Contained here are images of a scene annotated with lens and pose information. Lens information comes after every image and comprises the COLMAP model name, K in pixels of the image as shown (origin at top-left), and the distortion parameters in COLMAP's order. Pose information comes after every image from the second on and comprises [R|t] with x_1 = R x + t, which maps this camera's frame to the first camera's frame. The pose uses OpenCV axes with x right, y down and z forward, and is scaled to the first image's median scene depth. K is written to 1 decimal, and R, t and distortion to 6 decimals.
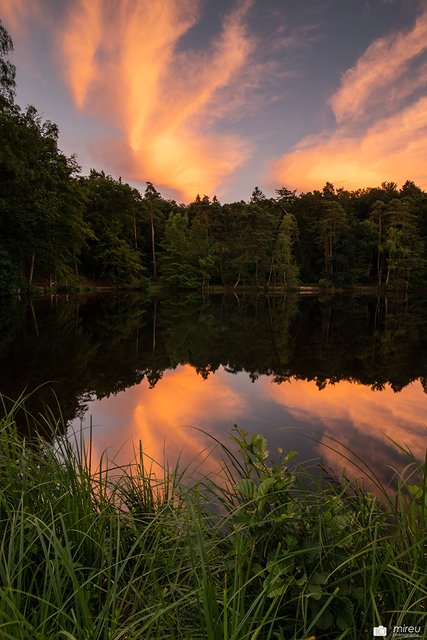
lens RADIAL K [[356.0, 0, 213.5], [0, 356.0, 320.0], [0, 0, 1]] dist [0.000554, -0.000064]
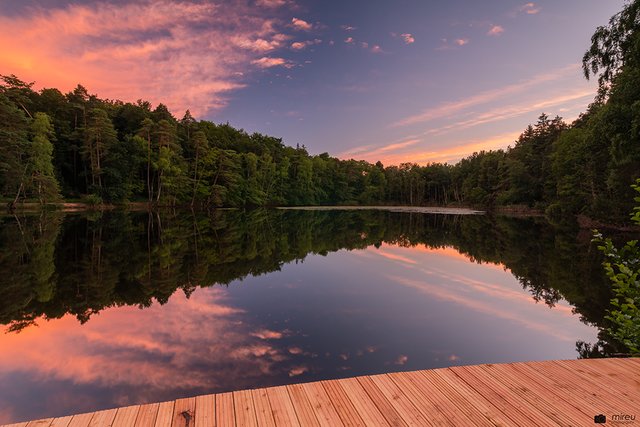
lens RADIAL K [[356.0, 0, 320.0], [0, 356.0, 213.5], [0, 0, 1]] dist [0.000554, -0.000064]
pose [[0.535829, -0.030872, 0.843762, -0.132403], [0.080477, 0.996649, -0.014641, -0.010099], [-0.840483, 0.075748, 0.536518, 0.059636]]
